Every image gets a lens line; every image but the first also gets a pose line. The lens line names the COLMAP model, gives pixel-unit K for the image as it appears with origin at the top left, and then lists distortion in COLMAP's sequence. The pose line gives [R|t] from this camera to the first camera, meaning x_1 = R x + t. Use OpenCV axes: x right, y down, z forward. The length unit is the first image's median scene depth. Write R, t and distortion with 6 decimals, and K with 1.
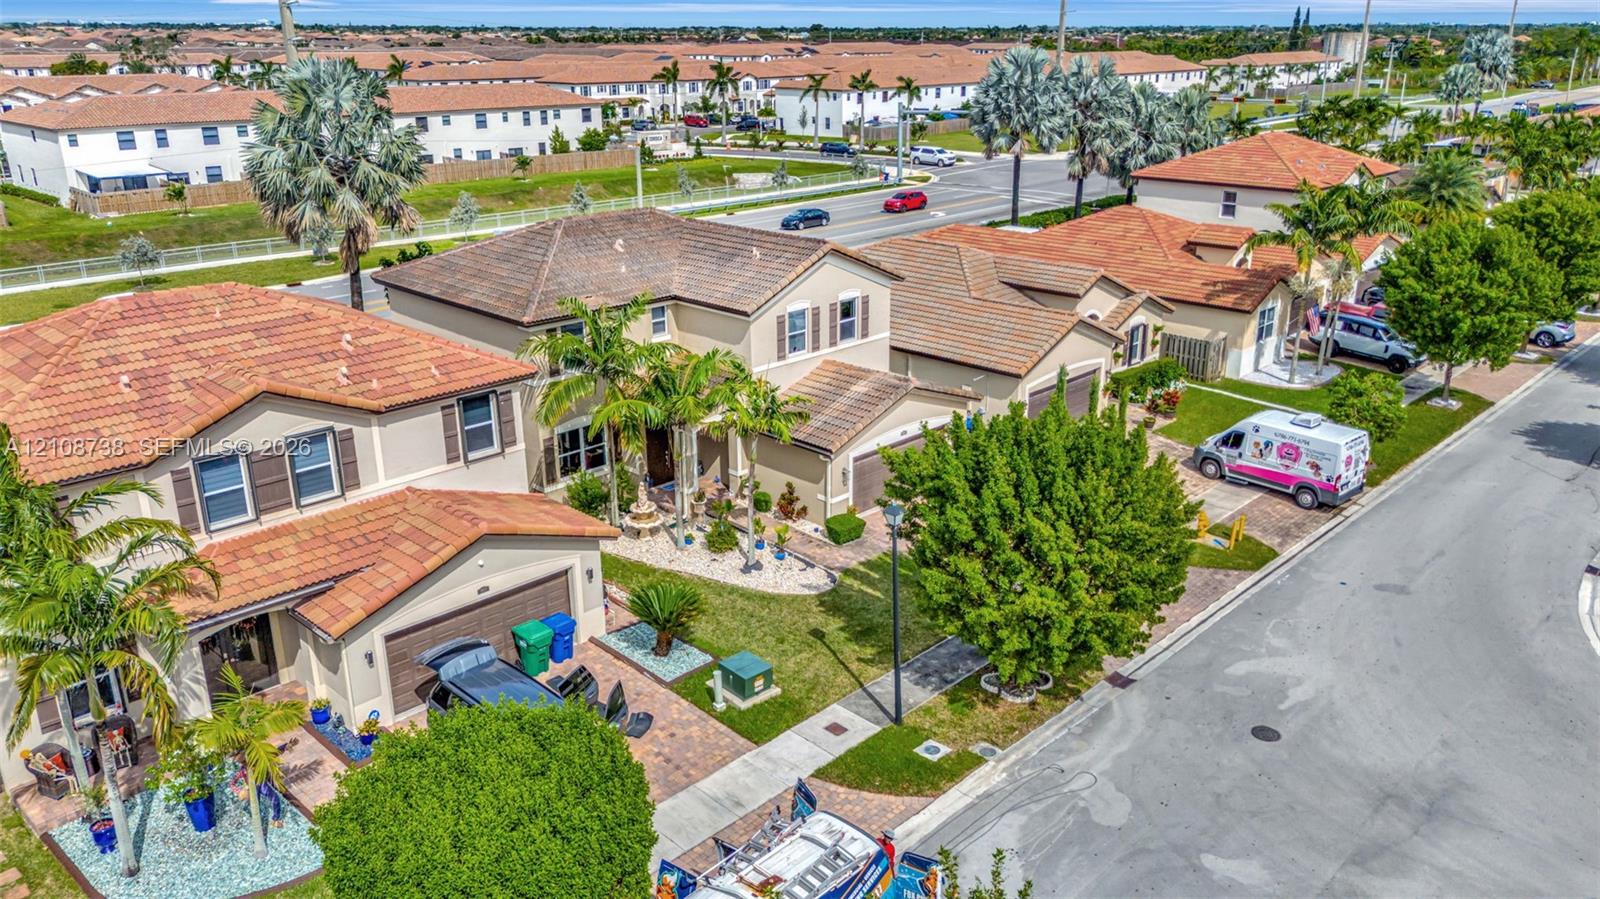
lens RADIAL K [[1142.1, 0, 803.8], [0, 1142.1, 454.3], [0, 0, 1]] dist [0.033820, -0.008771]
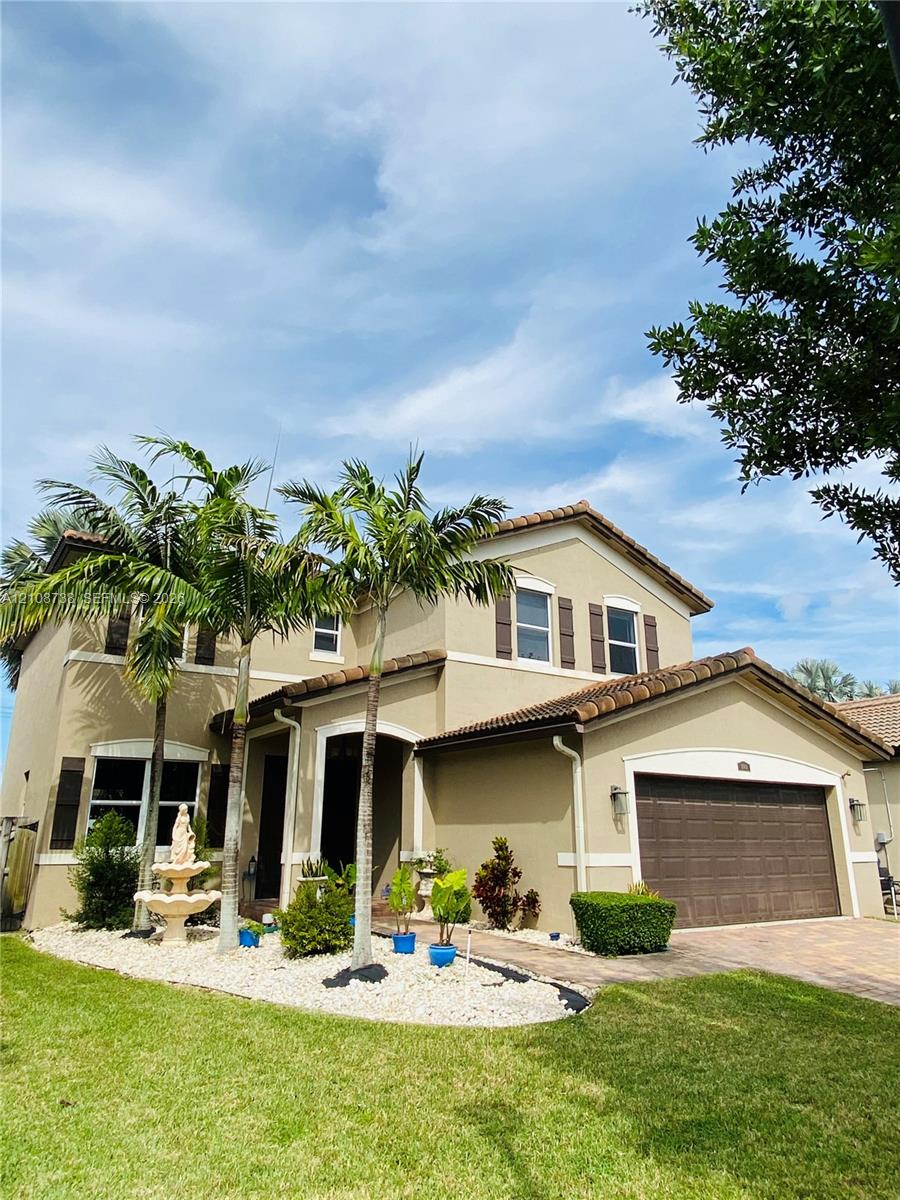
lens RADIAL K [[782.3, 0, 450.5], [0, 782.3, 602.7], [0, 0, 1]] dist [-0.001036, -0.000045]
pose [[0.974747, -0.074452, -0.210534, 0.042518], [-0.067375, 0.800800, -0.595130, 0.141765], [0.212904, 0.594286, 0.775562, 0.704371]]
